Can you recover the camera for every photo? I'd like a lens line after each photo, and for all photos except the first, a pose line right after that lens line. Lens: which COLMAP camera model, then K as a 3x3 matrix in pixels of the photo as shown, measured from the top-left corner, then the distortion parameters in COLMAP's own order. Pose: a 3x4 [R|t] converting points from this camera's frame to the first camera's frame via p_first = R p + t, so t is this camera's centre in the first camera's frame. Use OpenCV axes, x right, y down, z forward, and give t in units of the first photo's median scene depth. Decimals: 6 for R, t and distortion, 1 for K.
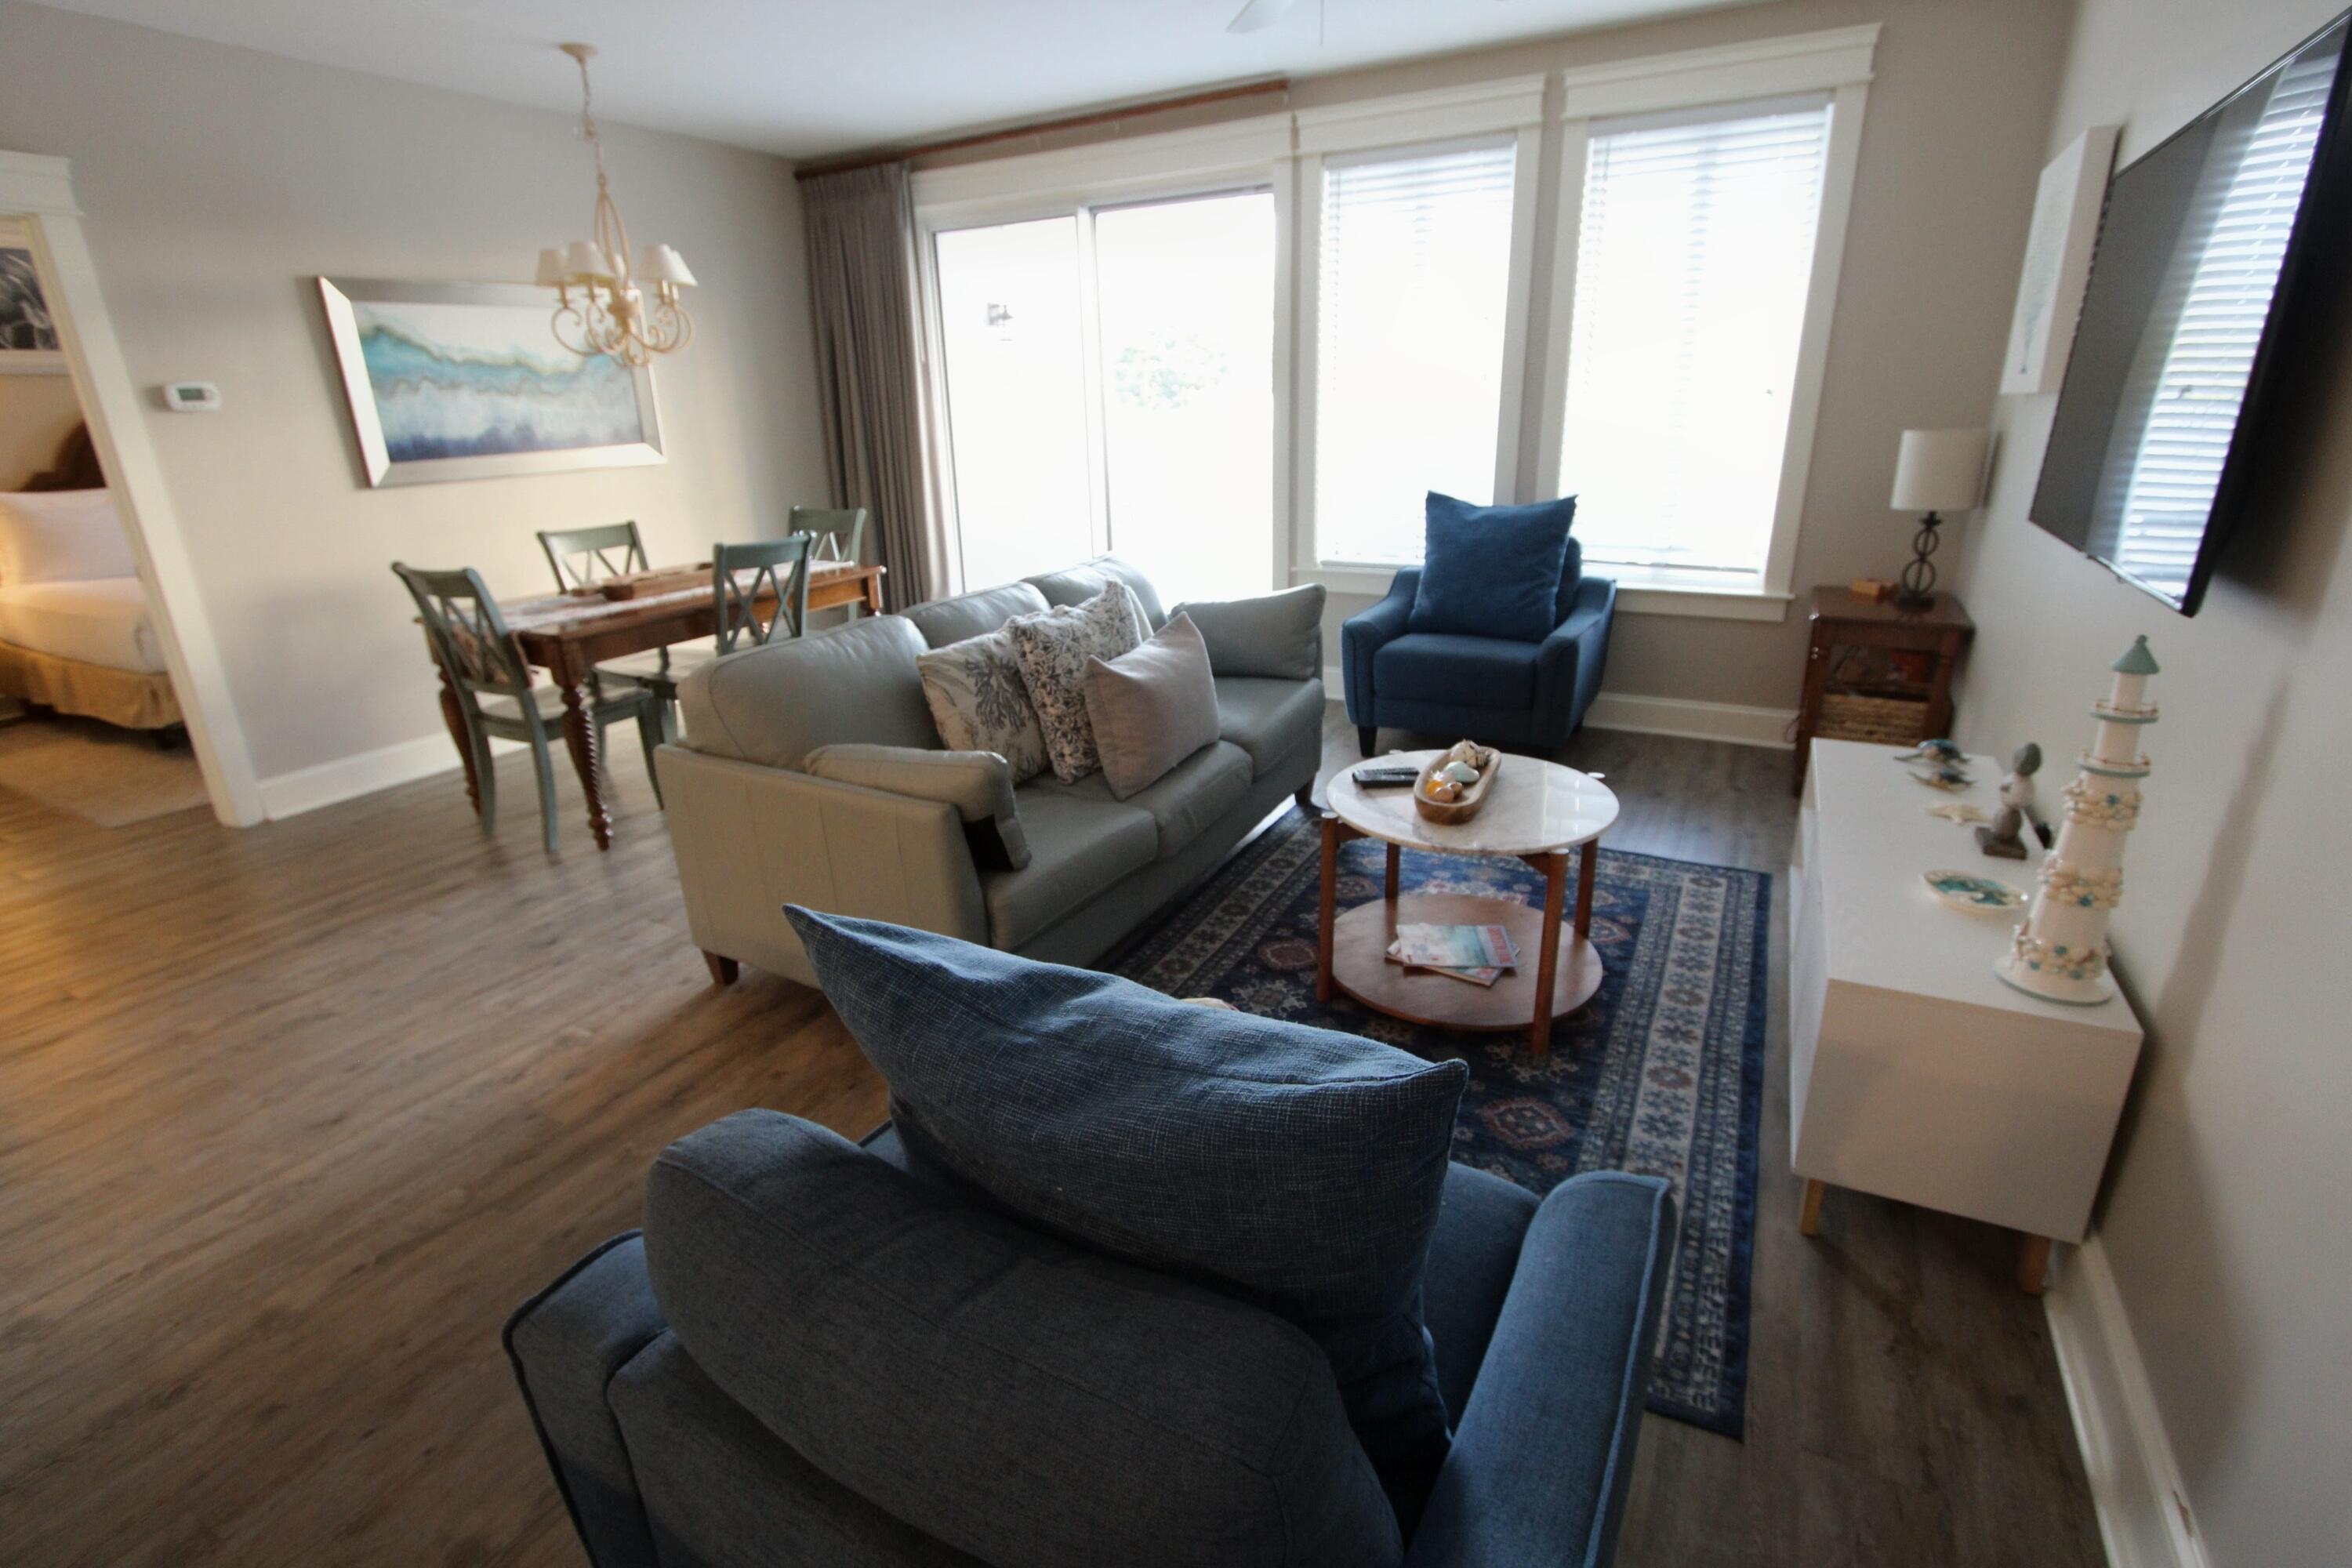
lens RADIAL K [[1090.8, 0, 1162.5], [0, 1090.8, 775.0], [0, 0, 1]] dist [-0.019796, 0.000108]
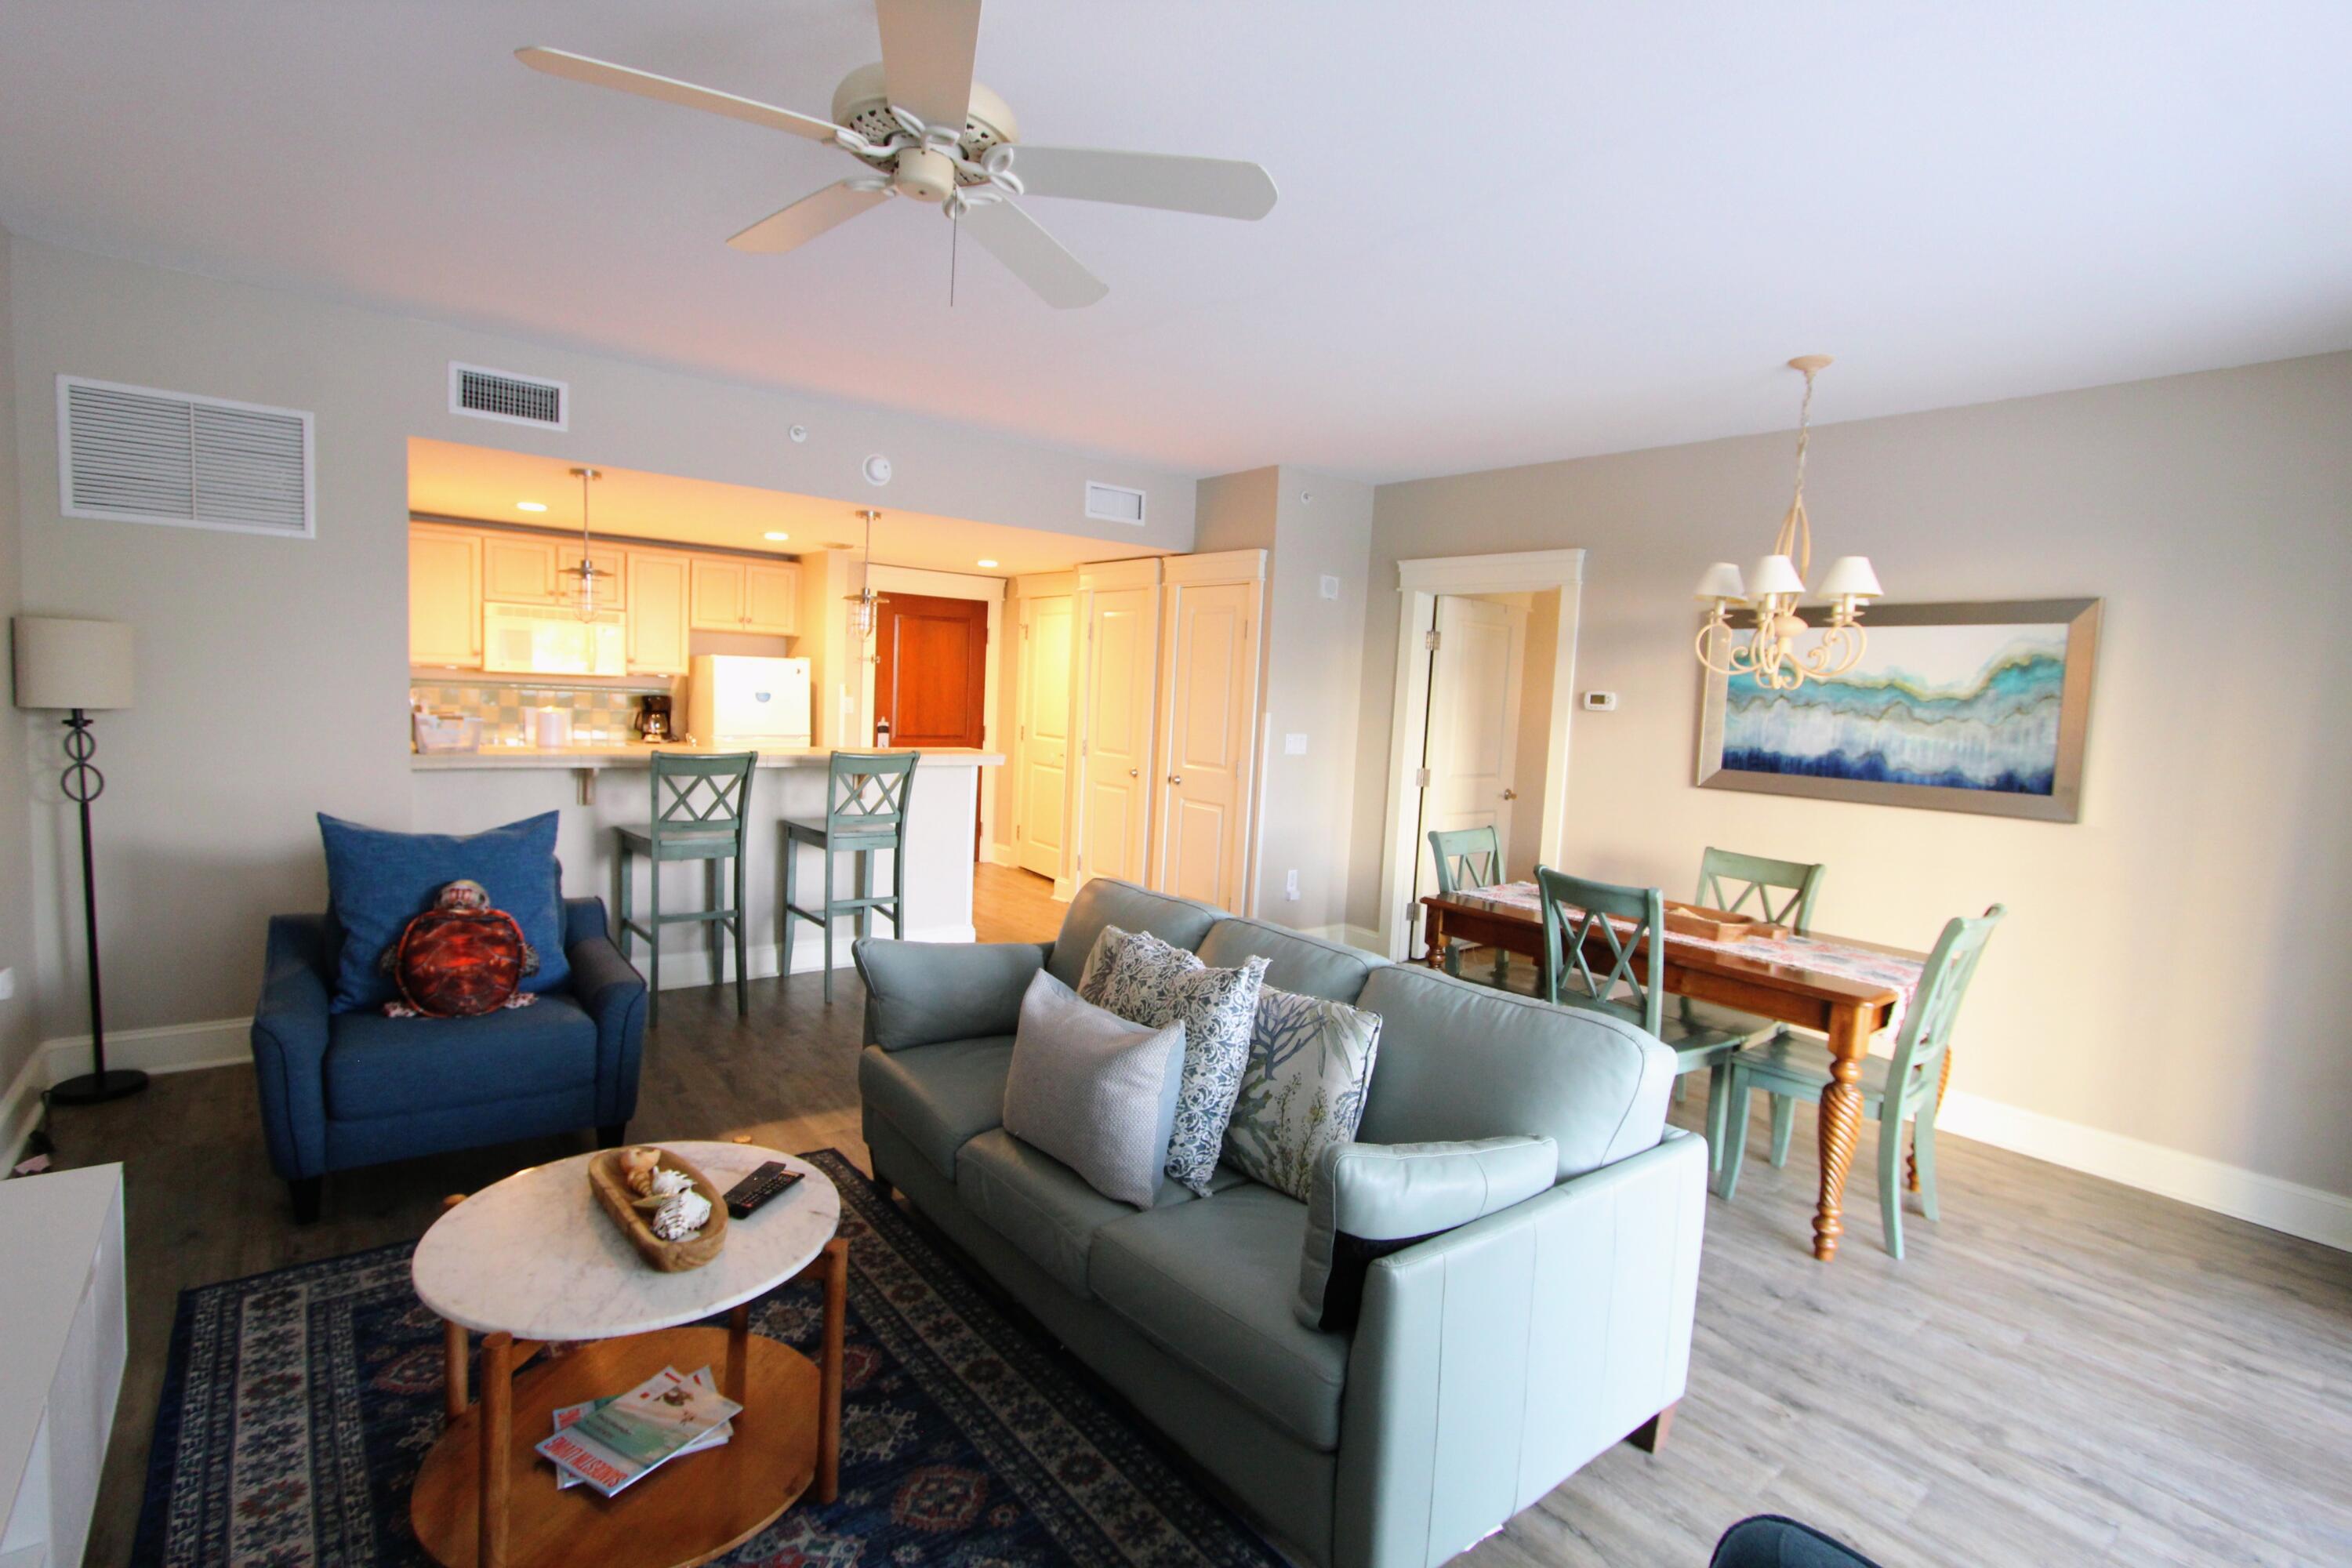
lens RADIAL K [[1083.9, 0, 1176.0], [0, 1083.9, 784.0], [0, 0, 1]] dist [-0.020051, 0.002182]
pose [[-0.378733, 0.088715, -0.921244, 0.701431], [-0.345144, 0.910050, 0.229530, -0.483091], [0.858741, 0.404893, -0.314047, 1.264643]]
